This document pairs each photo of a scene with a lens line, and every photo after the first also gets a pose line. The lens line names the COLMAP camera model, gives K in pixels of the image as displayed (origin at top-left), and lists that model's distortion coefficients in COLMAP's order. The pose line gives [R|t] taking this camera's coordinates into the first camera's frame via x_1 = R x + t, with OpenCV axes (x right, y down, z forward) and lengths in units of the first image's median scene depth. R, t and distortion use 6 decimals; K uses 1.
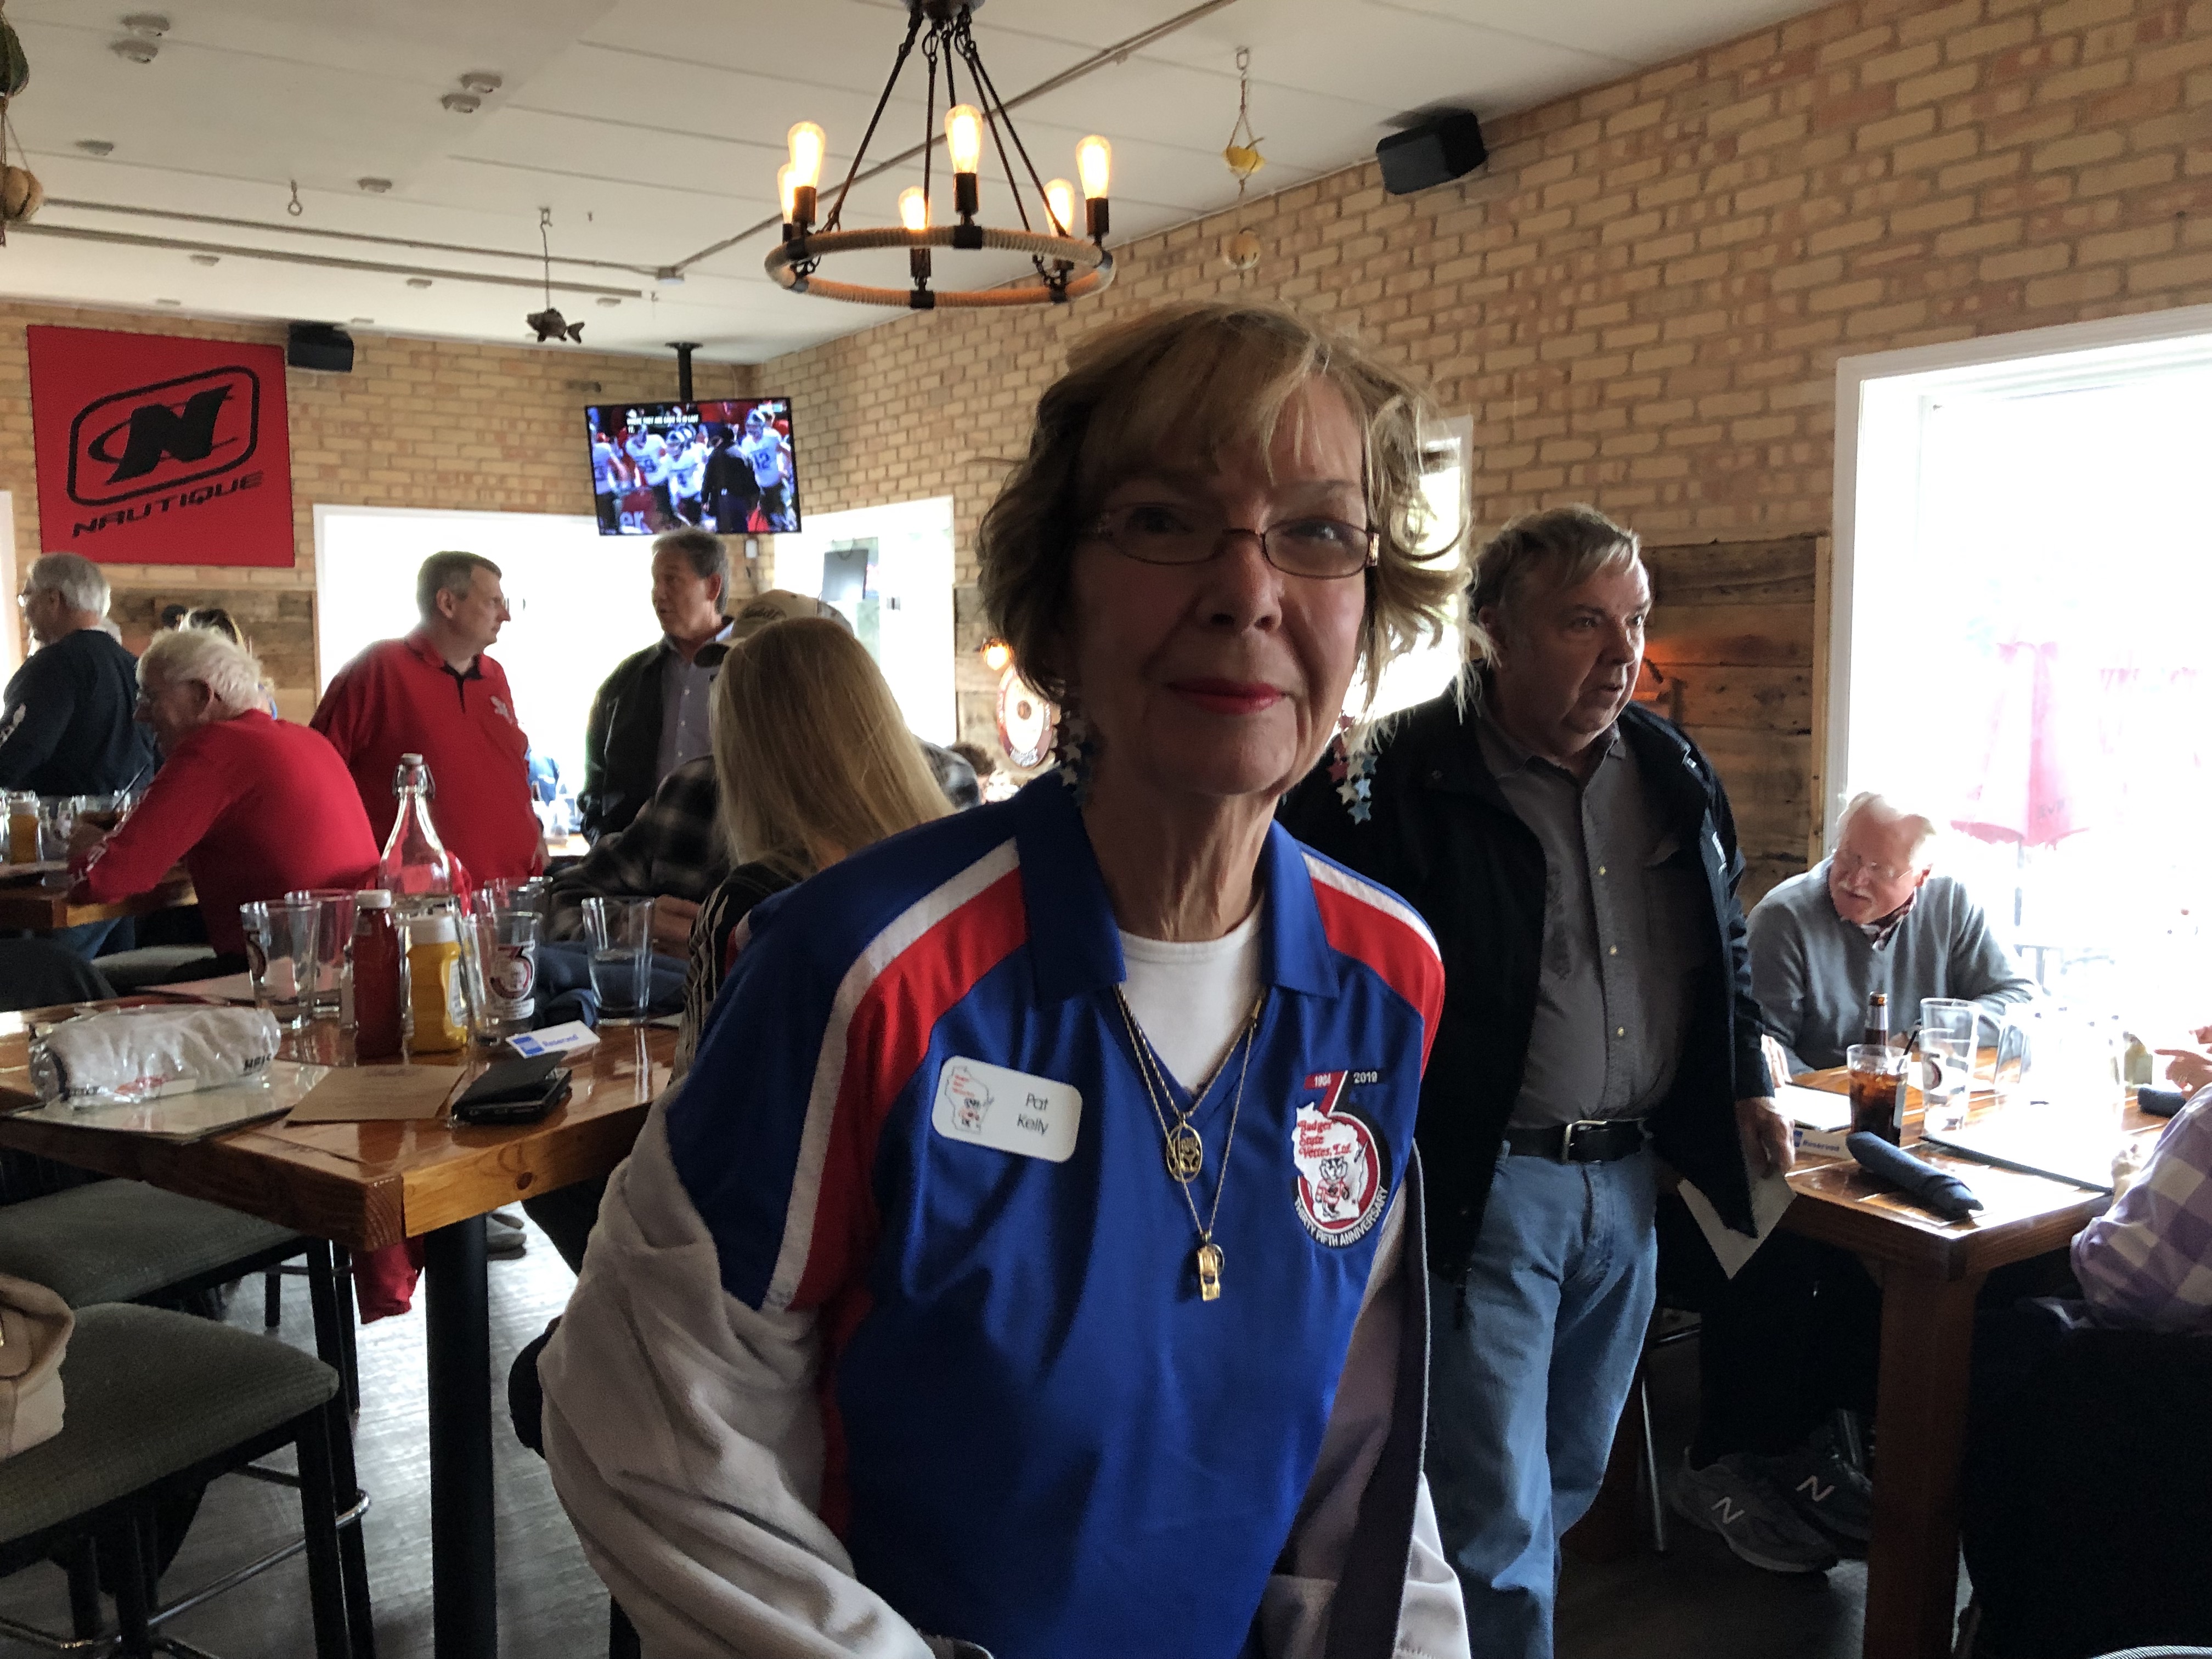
lens RADIAL K [[1829.0, 0, 1092.6], [0, 1829.0, 831.6], [0, 0, 1]] dist [0.015270, 0.001000]
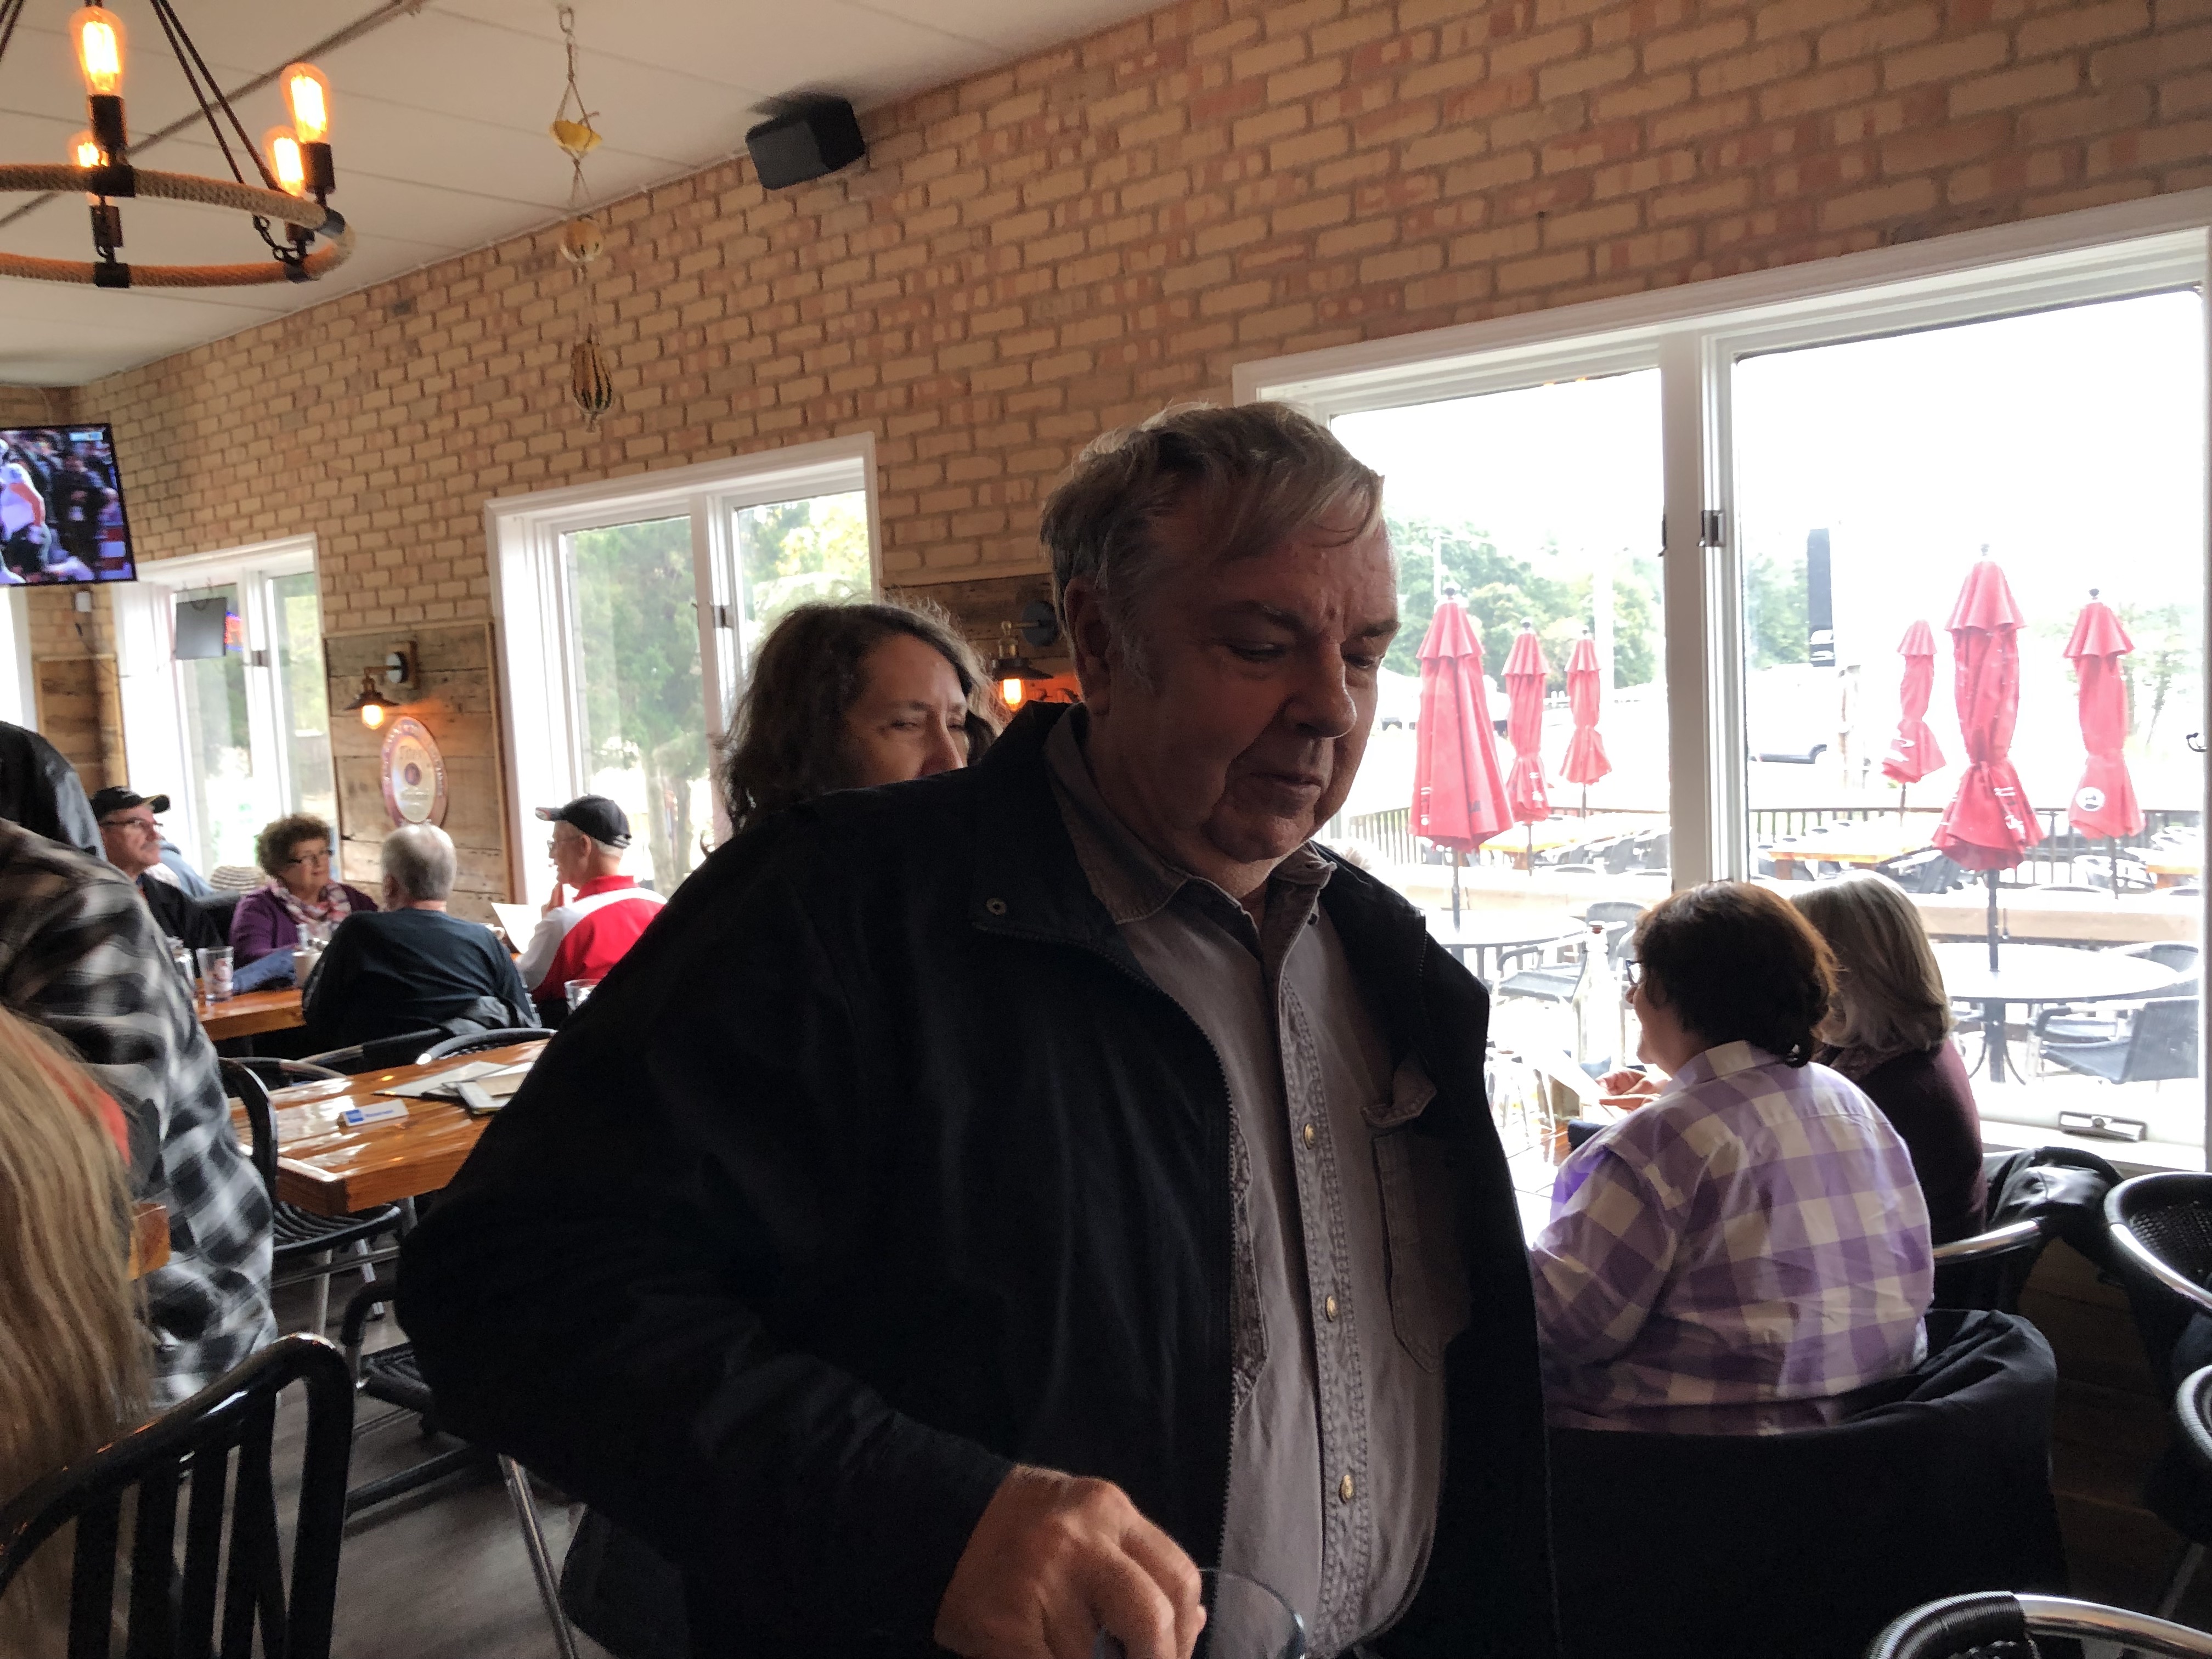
lens RADIAL K [[1829.0, 0, 1100.5], [0, 1829.0, 840.0], [0, 0, 1]] dist [0.015270, 0.001000]
pose [[0.960893, -0.067674, 0.268523, 0.058933], [0.071510, 0.997430, -0.004519, -0.011292], [-0.267527, 0.023544, 0.963263, 0.094668]]
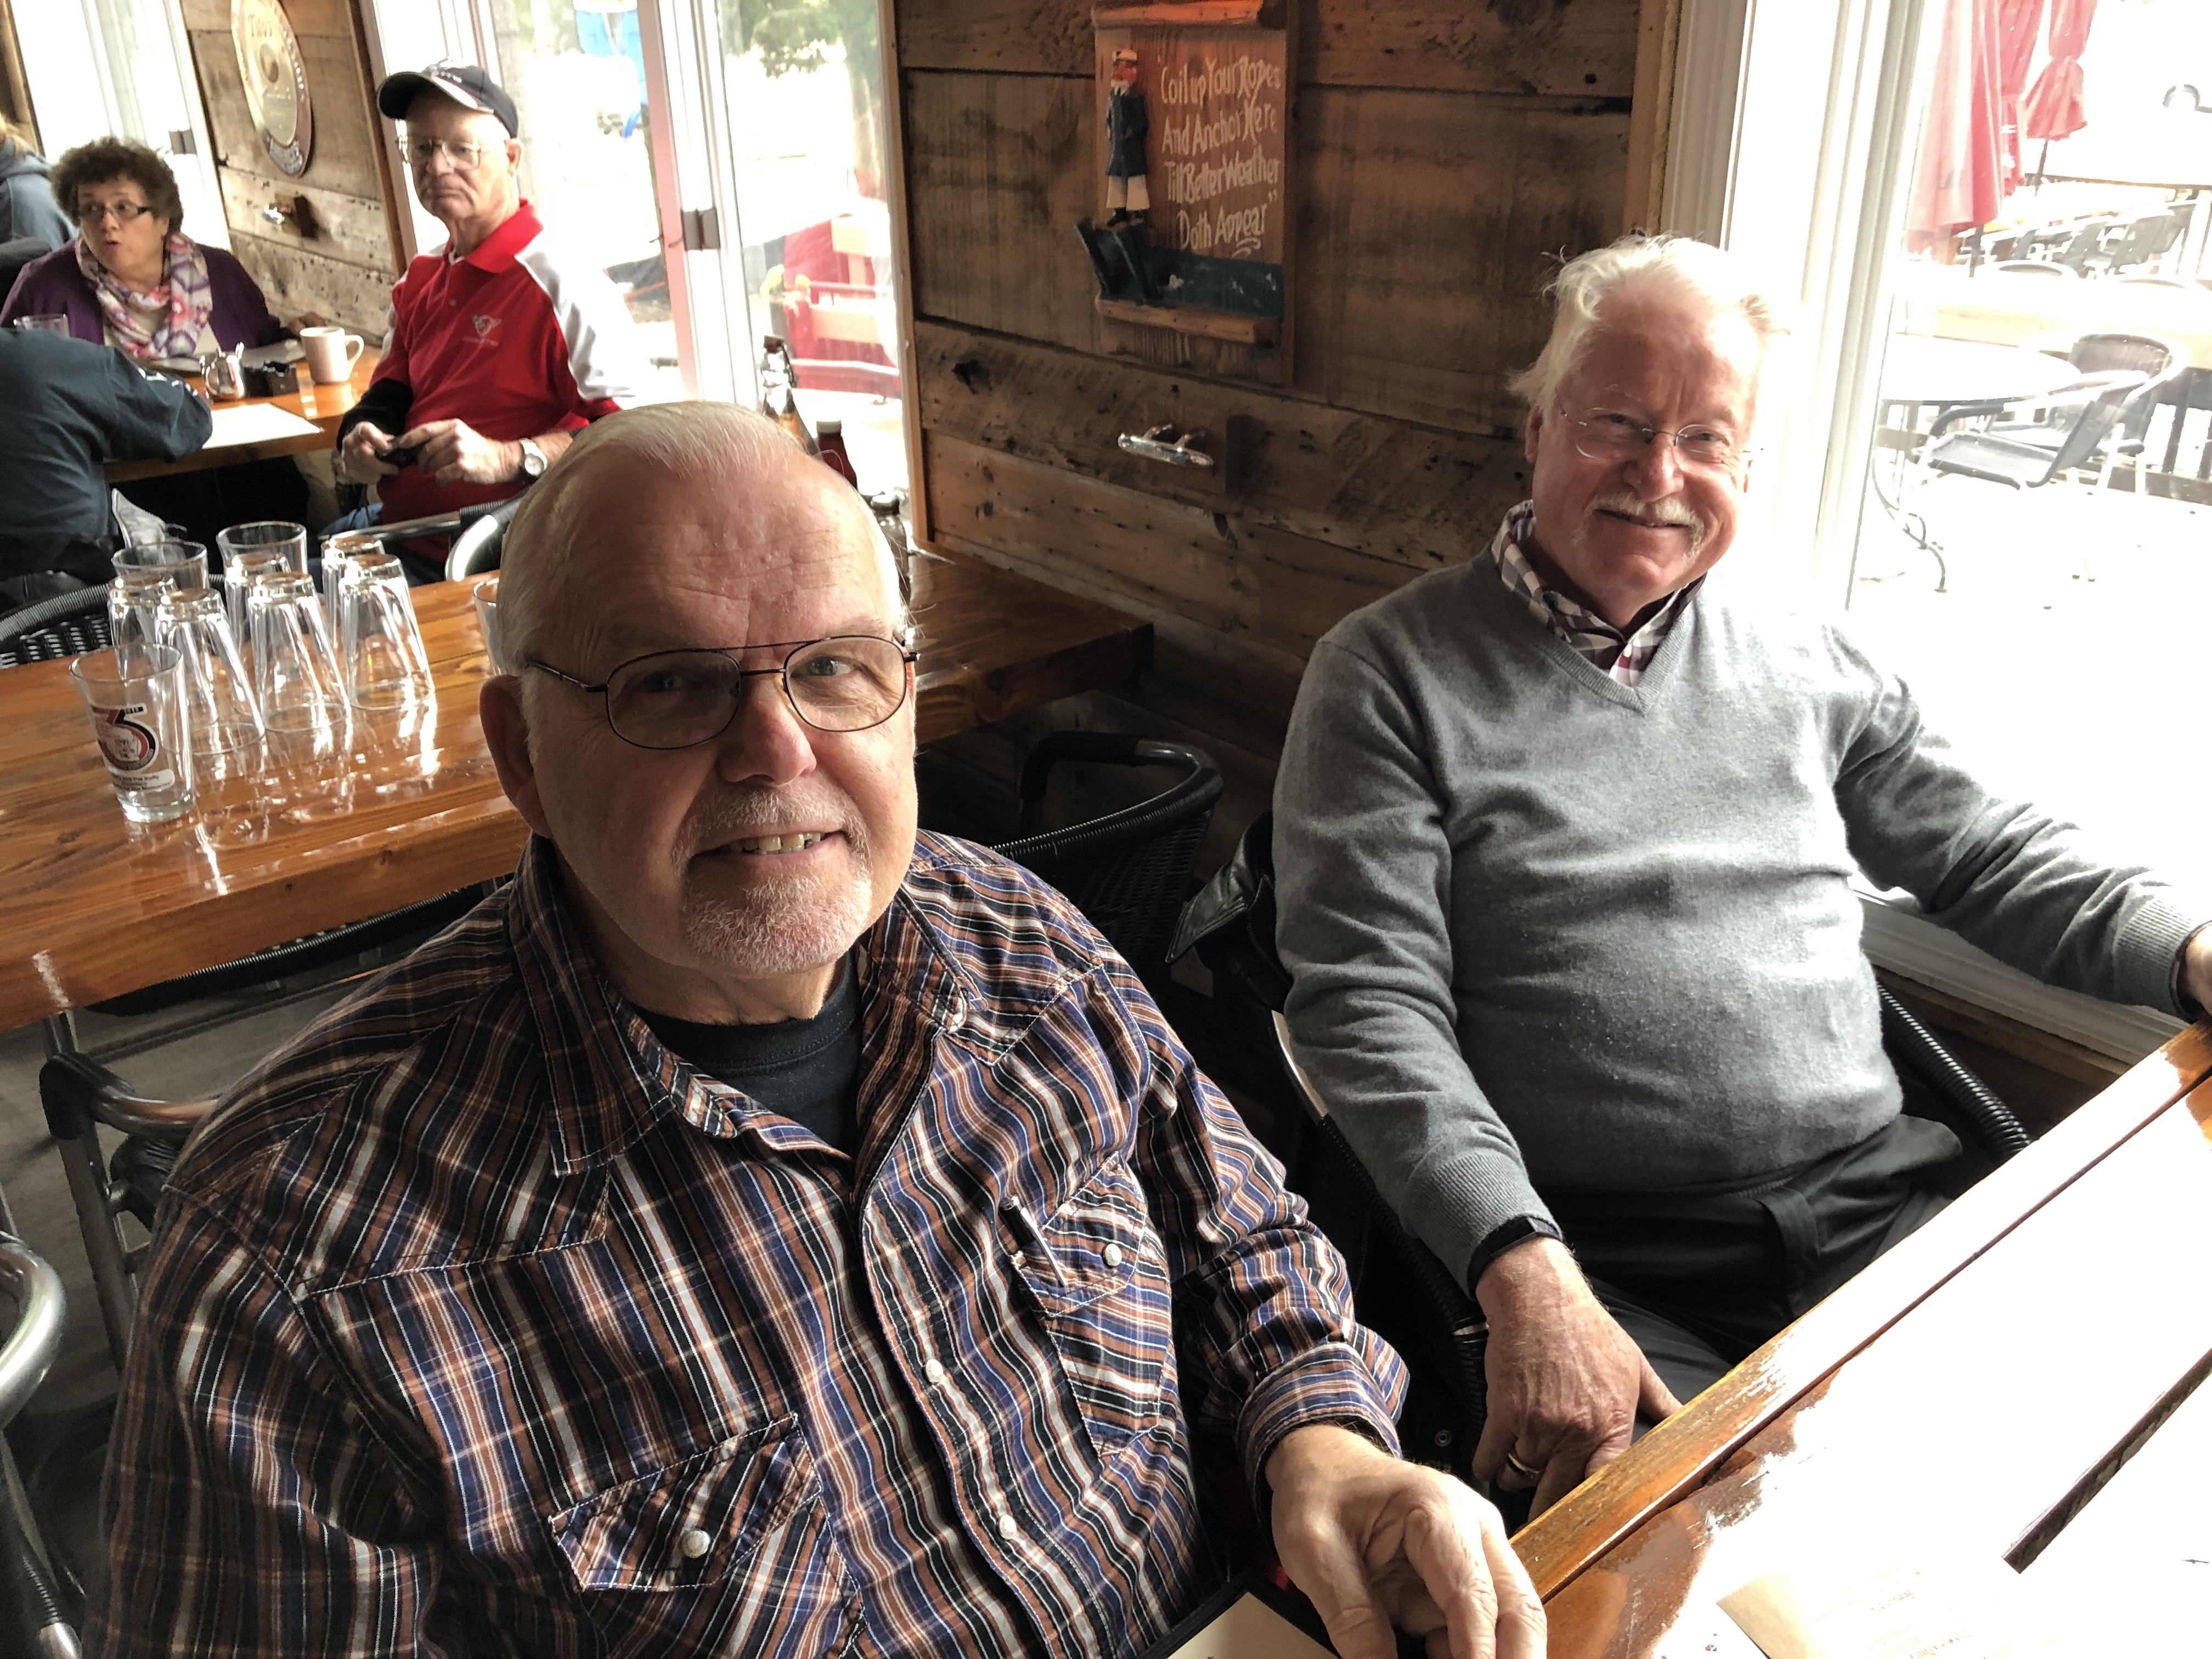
lens RADIAL K [[1829.0, 0, 1112.0], [0, 1829.0, 824.2], [0, 0, 1]] dist [0.015270, 0.001000]
pose [[0.992393, -0.064228, 0.105028, 0.209588], [0.026640, 0.944943, 0.326149, -0.035180], [-0.120193, -0.320870, 0.939466, 0.539376]]
